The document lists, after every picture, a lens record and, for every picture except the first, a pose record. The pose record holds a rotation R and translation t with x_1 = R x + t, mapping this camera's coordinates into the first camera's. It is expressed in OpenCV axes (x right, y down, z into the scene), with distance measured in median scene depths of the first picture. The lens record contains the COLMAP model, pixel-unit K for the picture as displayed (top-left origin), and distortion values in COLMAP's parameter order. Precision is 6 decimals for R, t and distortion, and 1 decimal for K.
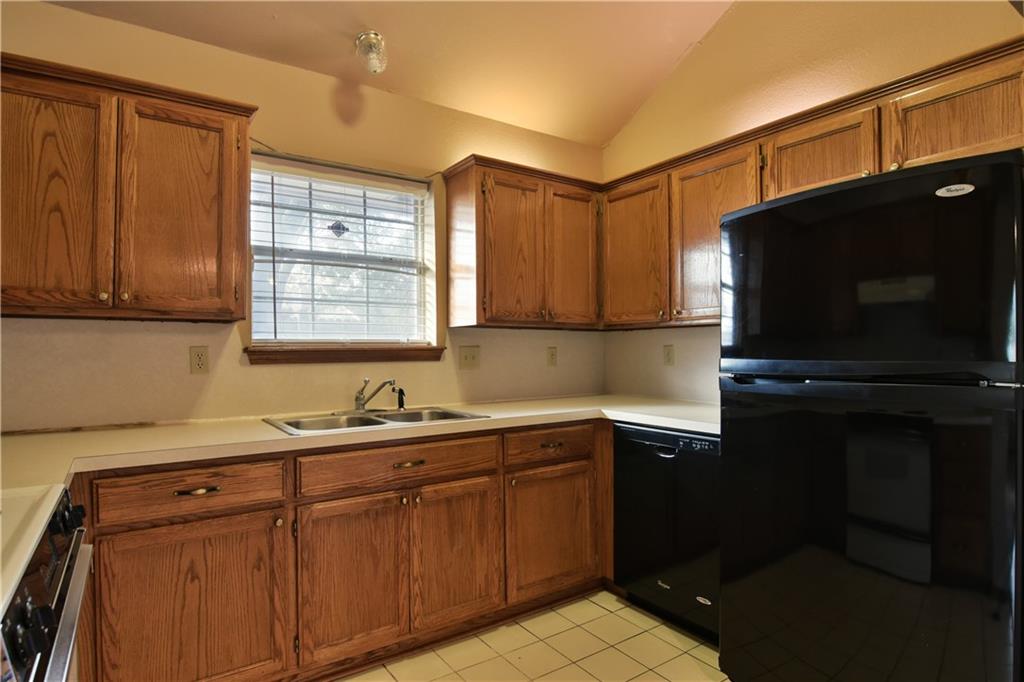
lens RADIAL K [[559.2, 0, 514.3], [0, 559.2, 344.1], [0, 0, 1]] dist [-0.019083, -0.003040]
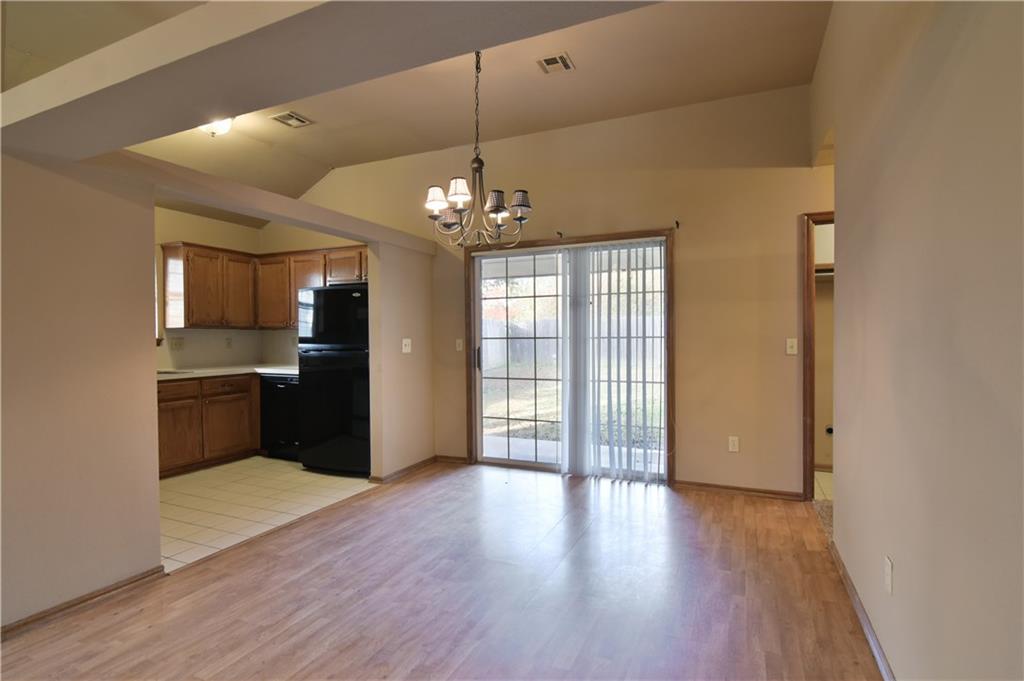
lens RADIAL K [[520.5, 0, 504.1], [0, 520.5, 344.1], [0, 0, 1]] dist [-0.001689, -0.000975]
pose [[0.855246, -0.003897, 0.518208, -0.059056], [-0.007401, 0.999778, 0.019734, -0.022773], [-0.518170, -0.020713, 0.855027, -1.278236]]
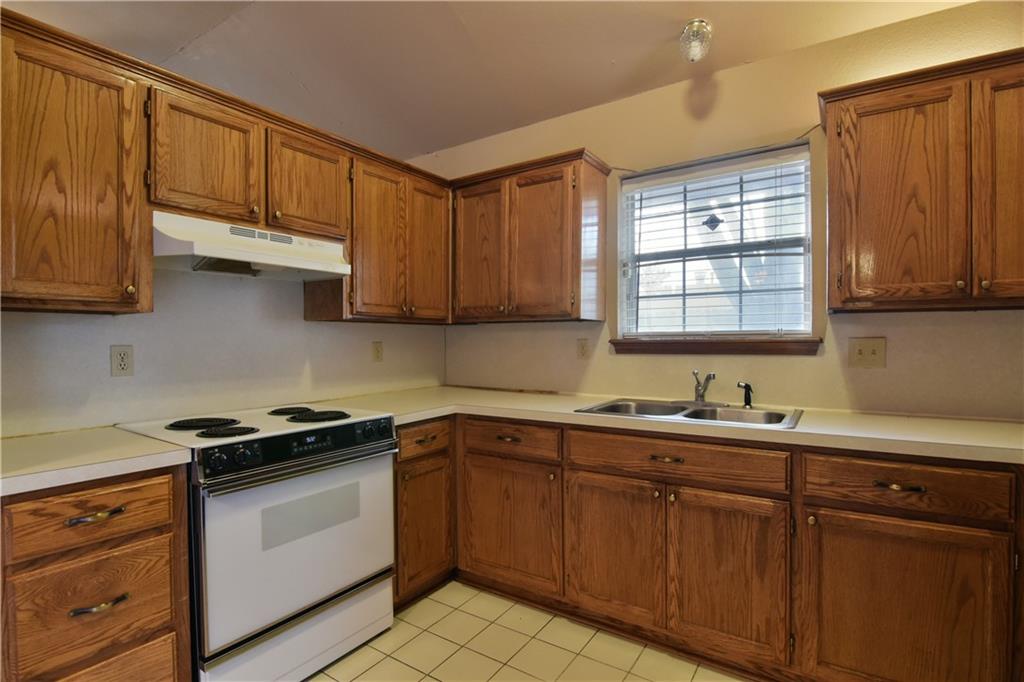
lens RADIAL K [[511.2, 0, 513.7], [0, 511.2, 342.6], [0, 0, 1]] dist [-0.015645, -0.000704]
pose [[0.354478, 0.007516, -0.935034, 0.486409], [0.011930, 0.999850, 0.012560, -0.004681], [0.934988, -0.015607, 0.354335, 0.377946]]
